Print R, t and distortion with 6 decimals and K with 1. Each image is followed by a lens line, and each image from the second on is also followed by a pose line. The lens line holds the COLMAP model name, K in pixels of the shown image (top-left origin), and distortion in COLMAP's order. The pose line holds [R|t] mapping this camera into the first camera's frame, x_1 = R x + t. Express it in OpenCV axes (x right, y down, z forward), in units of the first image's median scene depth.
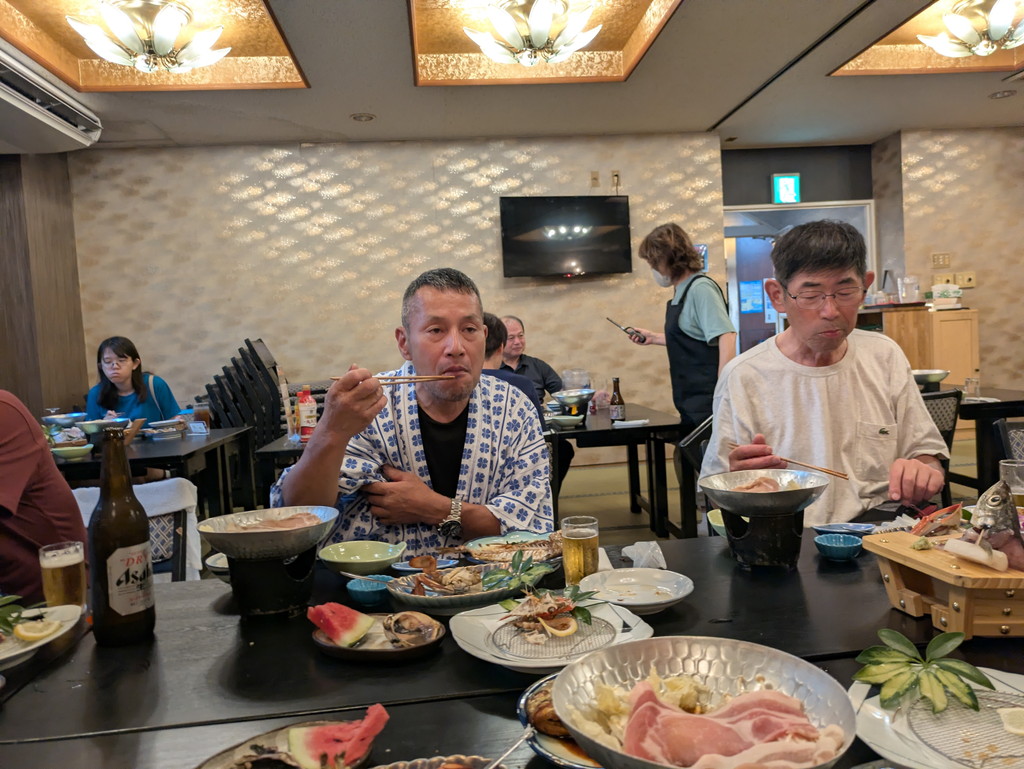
lens RADIAL K [[762.9, 0, 528.1], [0, 762.9, 373.0], [0, 0, 1]] dist [0.012930, -0.003662]
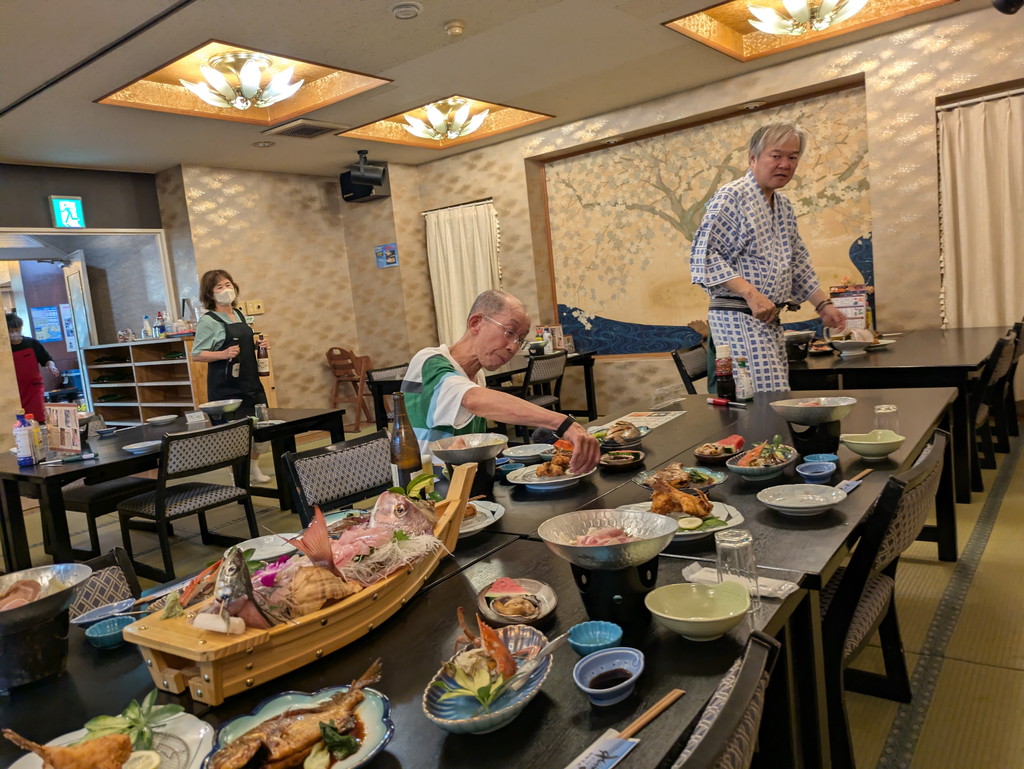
lens RADIAL K [[759.4, 0, 478.5], [0, 759.4, 386.5], [0, 0, 1]] dist [0.079268, -0.100320]
pose [[0.705774, -0.093521, 0.702237, 0.079076], [0.099231, 0.994526, 0.032716, -0.076266], [-0.701453, 0.046594, 0.711191, -0.045020]]
